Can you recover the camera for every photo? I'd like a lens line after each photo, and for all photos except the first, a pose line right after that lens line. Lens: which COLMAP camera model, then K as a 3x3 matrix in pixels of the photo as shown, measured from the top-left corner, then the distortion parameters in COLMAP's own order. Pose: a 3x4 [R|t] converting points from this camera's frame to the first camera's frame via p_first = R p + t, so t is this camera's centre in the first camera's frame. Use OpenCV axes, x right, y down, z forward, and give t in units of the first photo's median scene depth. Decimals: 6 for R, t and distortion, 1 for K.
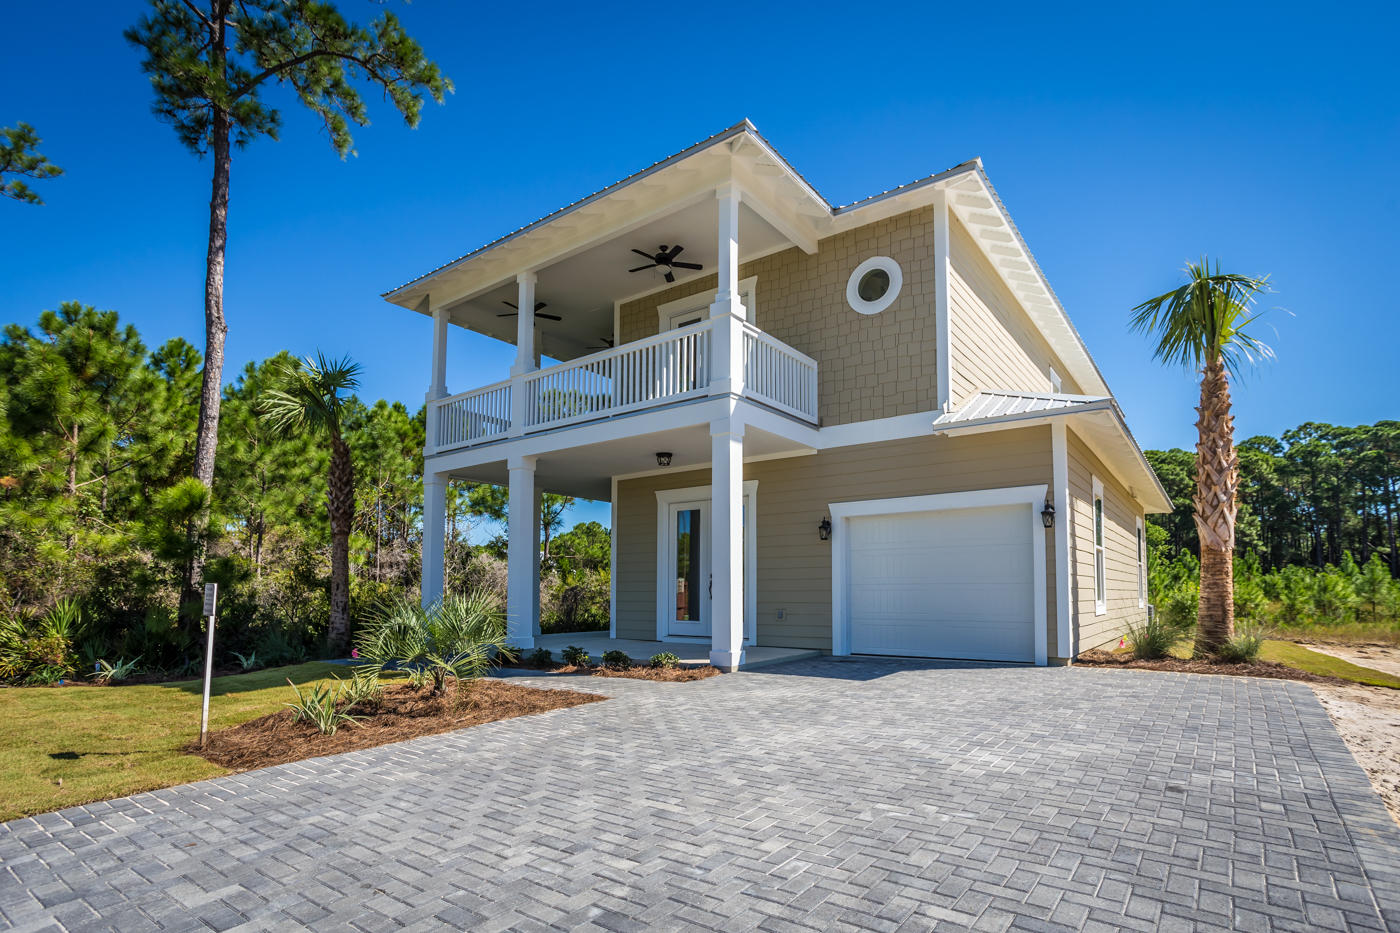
lens RADIAL K [[694.0, 0, 700.0], [0, 694.0, 466.5], [0, 0, 1]] dist [-0.062242, 0.000136]
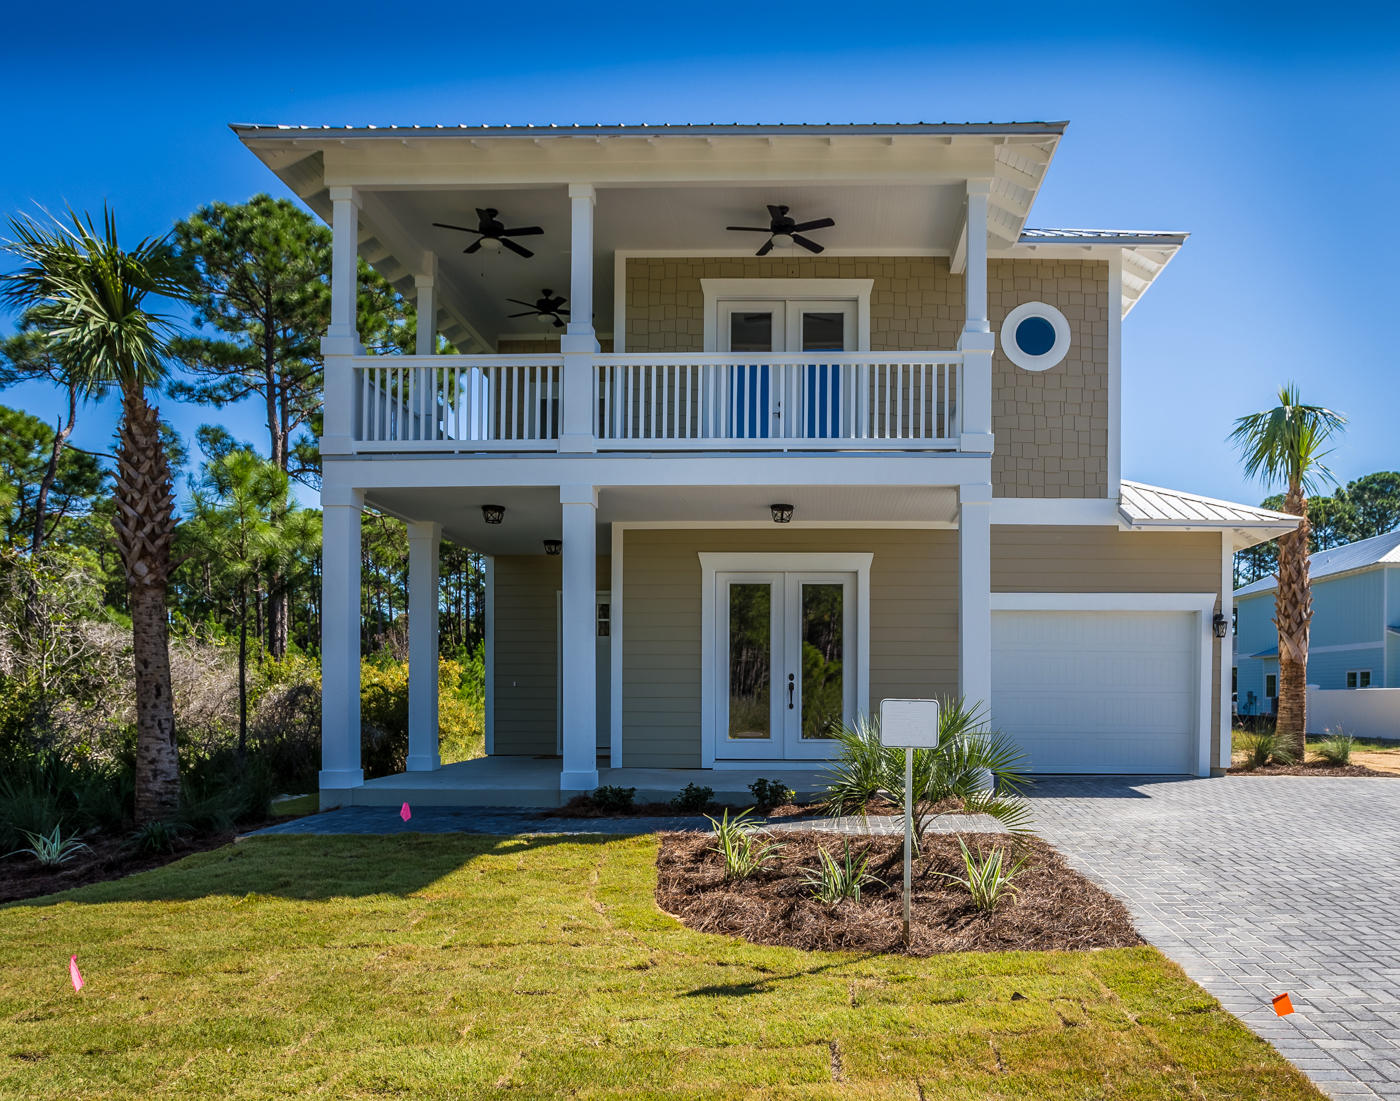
lens RADIAL K [[1004.8, 0, 700.0], [0, 1004.8, 550.5], [0, 0, 1]] dist [-0.095757, -0.002156]
pose [[0.821070, 0.079758, 0.565228, -0.771643], [-0.111842, 0.993476, 0.022279, 0.014081], [-0.559764, -0.081509, 0.824634, 0.227480]]
